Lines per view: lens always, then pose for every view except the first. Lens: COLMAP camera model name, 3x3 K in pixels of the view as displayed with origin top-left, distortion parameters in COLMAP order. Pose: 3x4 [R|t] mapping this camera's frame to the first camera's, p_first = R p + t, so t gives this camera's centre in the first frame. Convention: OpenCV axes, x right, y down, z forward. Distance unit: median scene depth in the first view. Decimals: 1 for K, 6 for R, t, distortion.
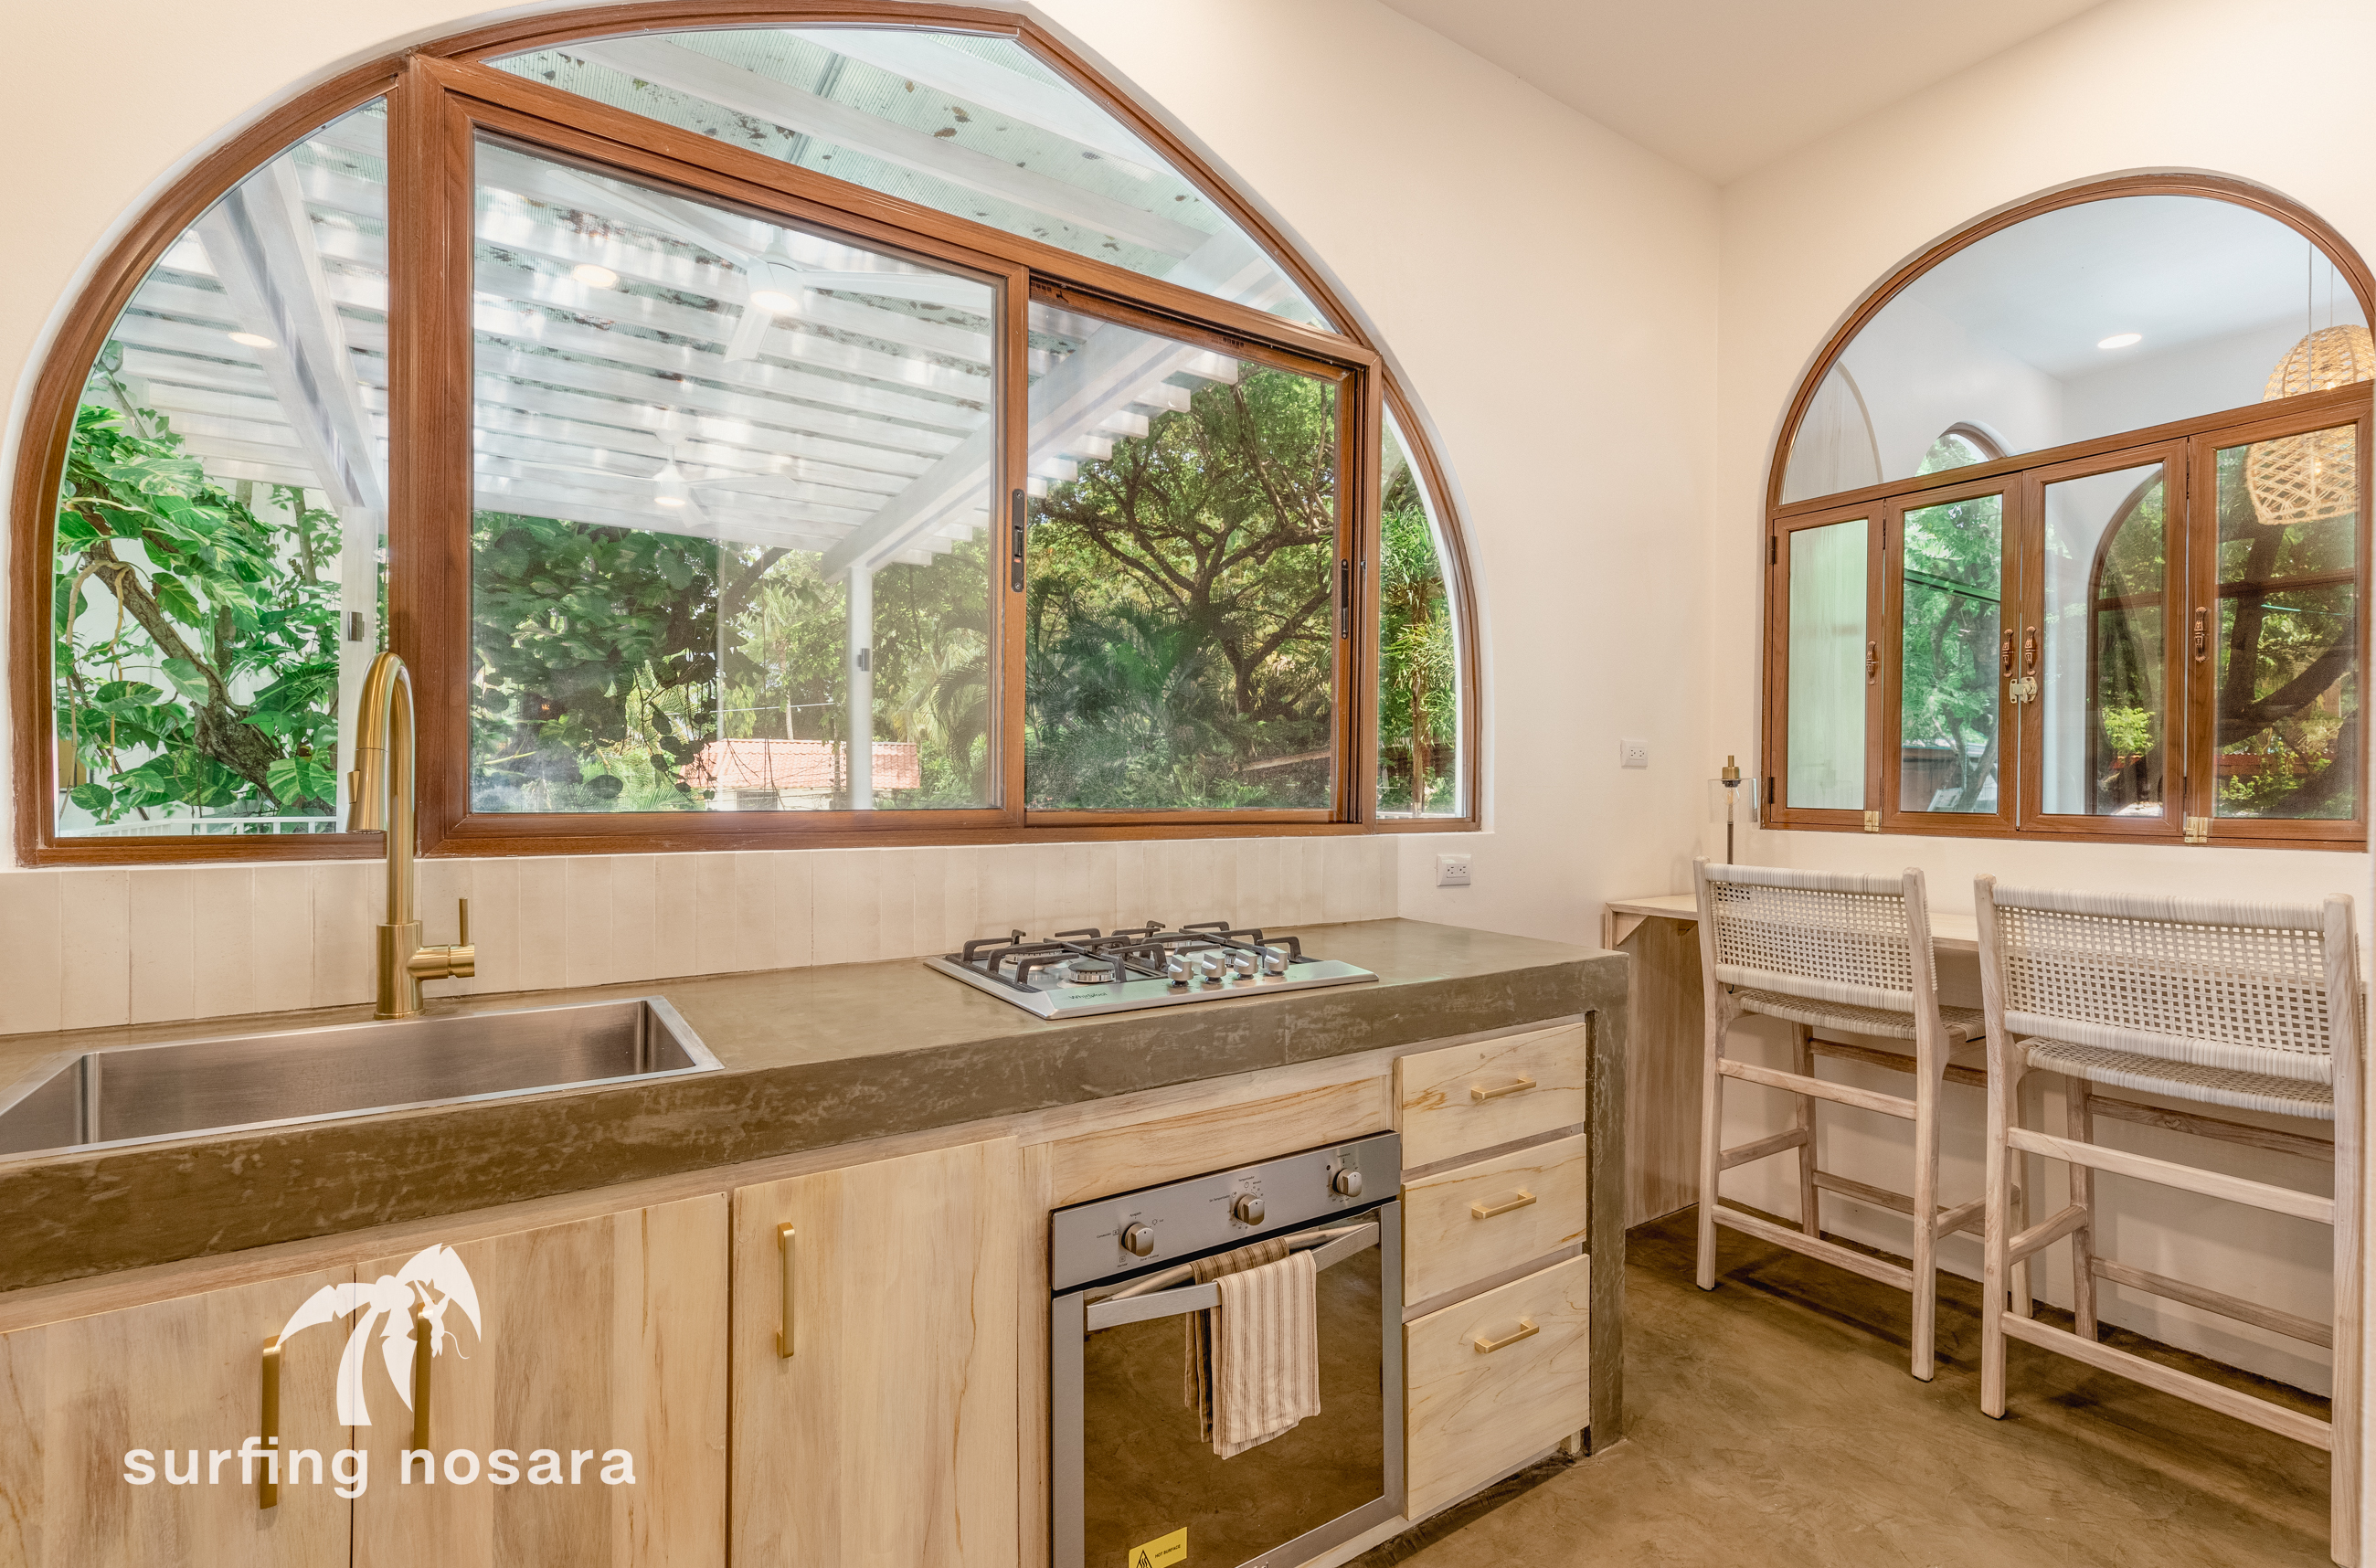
lens RADIAL K [[1056.8, 0, 1188.0], [0, 1056.8, 784.0], [0, 0, 1]] dist [0.006932, -0.000352]
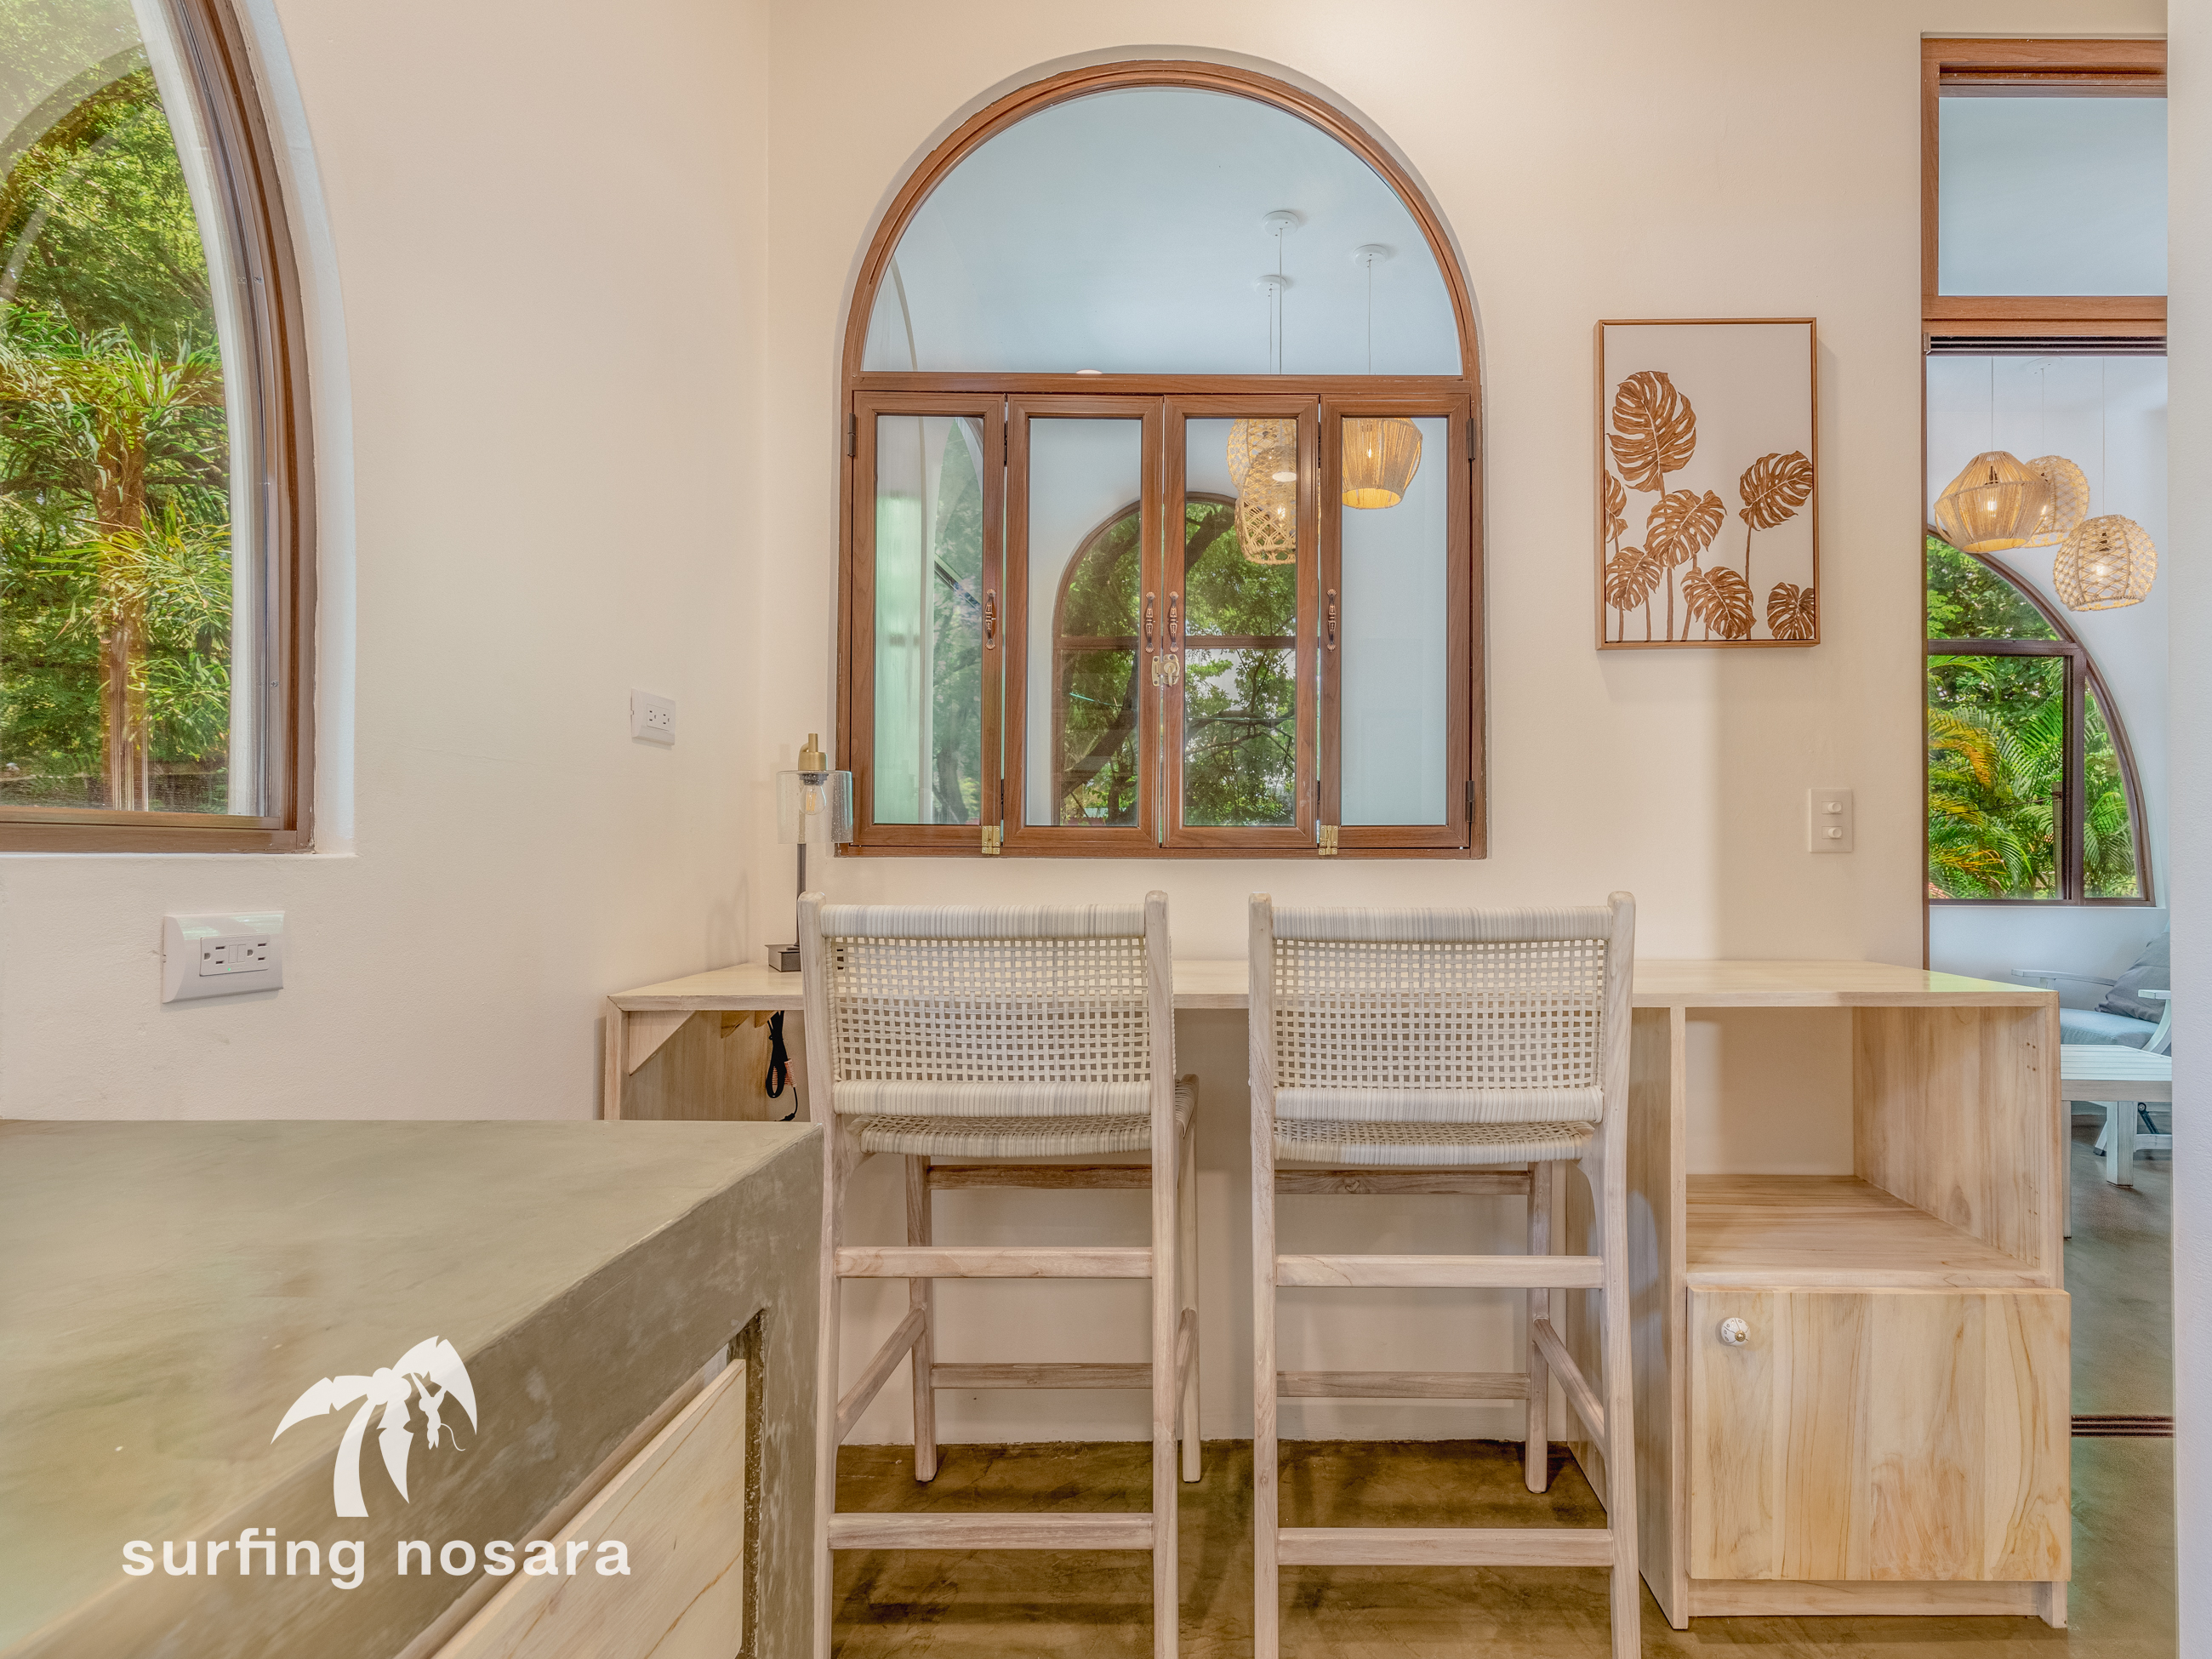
lens RADIAL K [[971.8, 0, 1109.2], [0, 971.8, 862.3], [0, 0, 1]] dist [0.001772, 0.000291]
pose [[0.540237, 0.005527, 0.841495, 0.165075], [-0.001895, 0.999984, -0.005352, 0.063582], [-0.841511, 0.001296, 0.540239, 0.691961]]
